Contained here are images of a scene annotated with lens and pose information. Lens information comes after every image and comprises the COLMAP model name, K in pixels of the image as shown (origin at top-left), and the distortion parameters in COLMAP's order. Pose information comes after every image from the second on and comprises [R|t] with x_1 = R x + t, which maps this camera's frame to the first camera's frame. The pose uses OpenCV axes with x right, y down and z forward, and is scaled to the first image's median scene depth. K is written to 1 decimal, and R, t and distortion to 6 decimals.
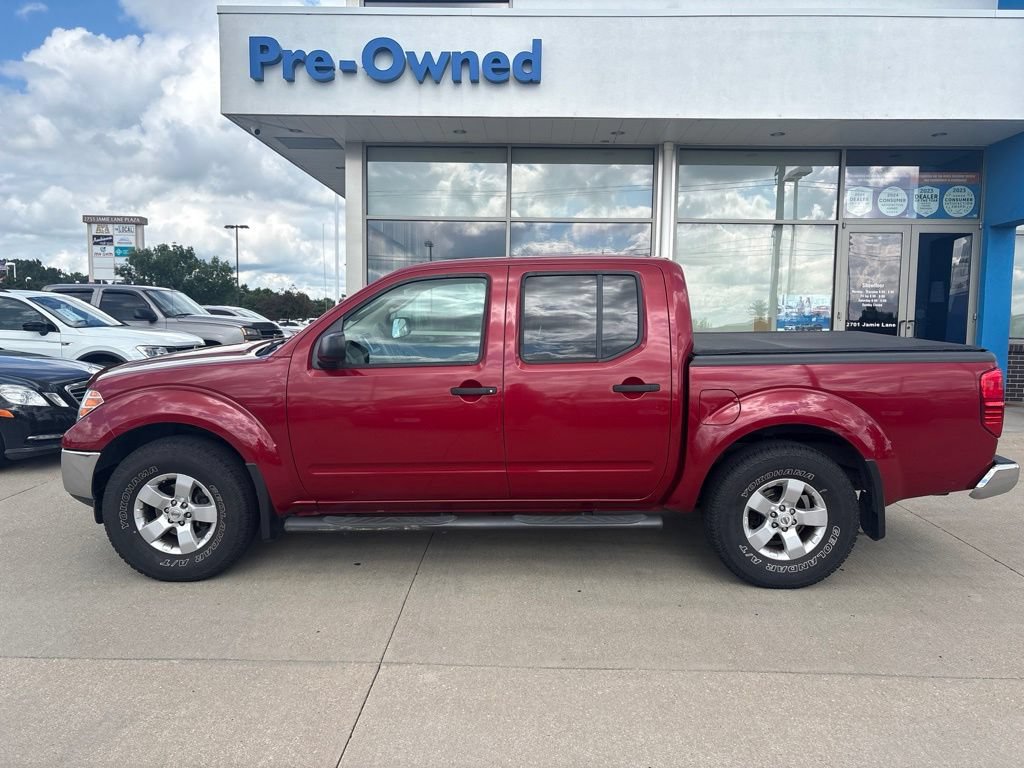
lens RADIAL K [[774.7, 0, 511.0], [0, 774.7, 389.9], [0, 0, 1]] dist [0.038916, -0.043156]
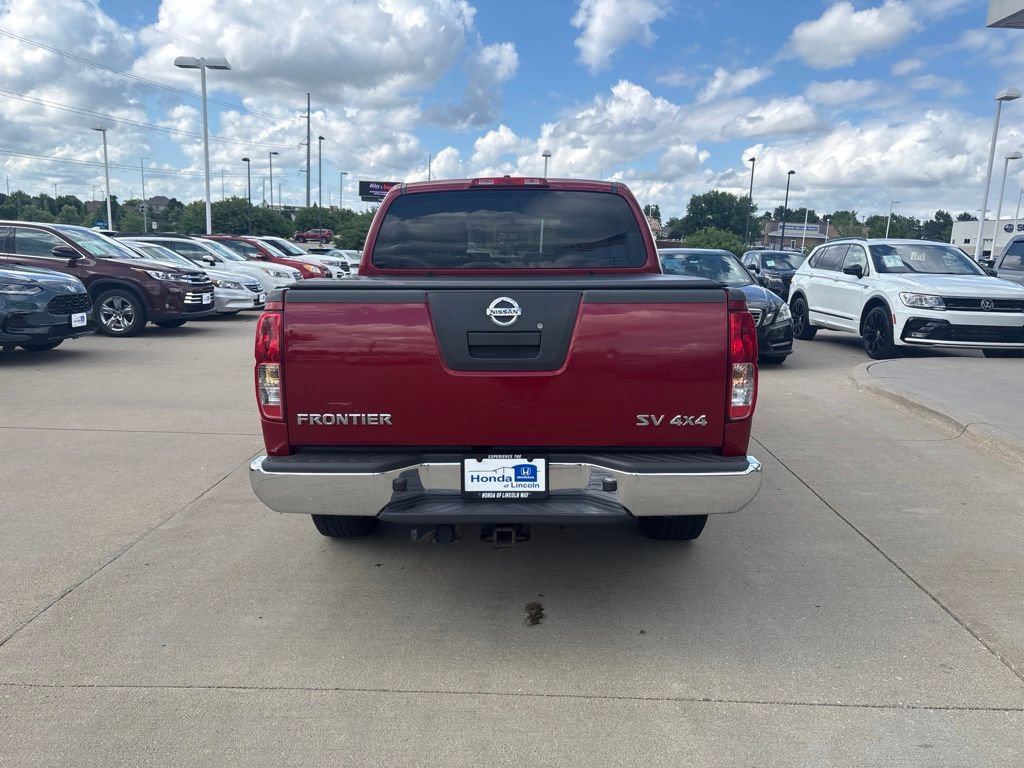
lens RADIAL K [[774.7, 0, 510.0], [0, 774.7, 377.4], [0, 0, 1]] dist [0.038916, -0.043156]
pose [[-0.005380, 0.158441, -0.987354, 0.511645], [-0.126530, 0.979324, 0.157842, -0.041962], [0.991948, 0.125779, 0.014779, 0.478604]]
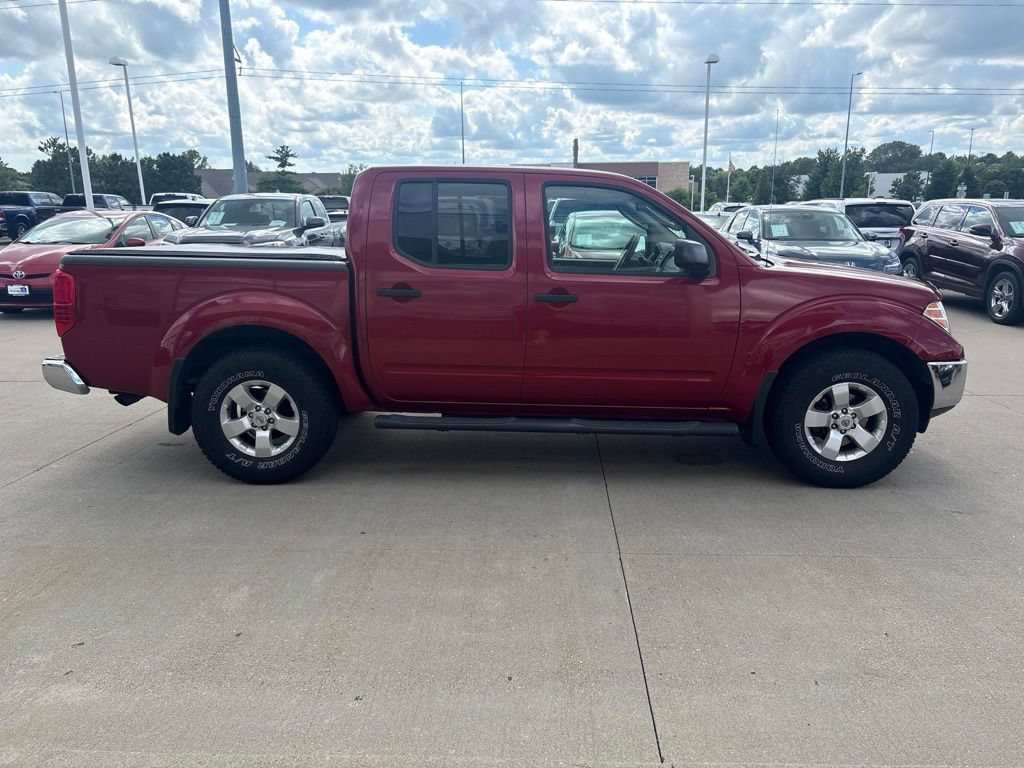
lens RADIAL K [[774.7, 0, 513.3], [0, 774.7, 381.0], [0, 0, 1]] dist [0.038916, -0.043156]
pose [[-0.999799, -0.013410, 0.014932, -0.000290], [-0.007871, 0.946401, 0.322898, -0.113302], [-0.018462, 0.322715, -0.946316, 0.970164]]
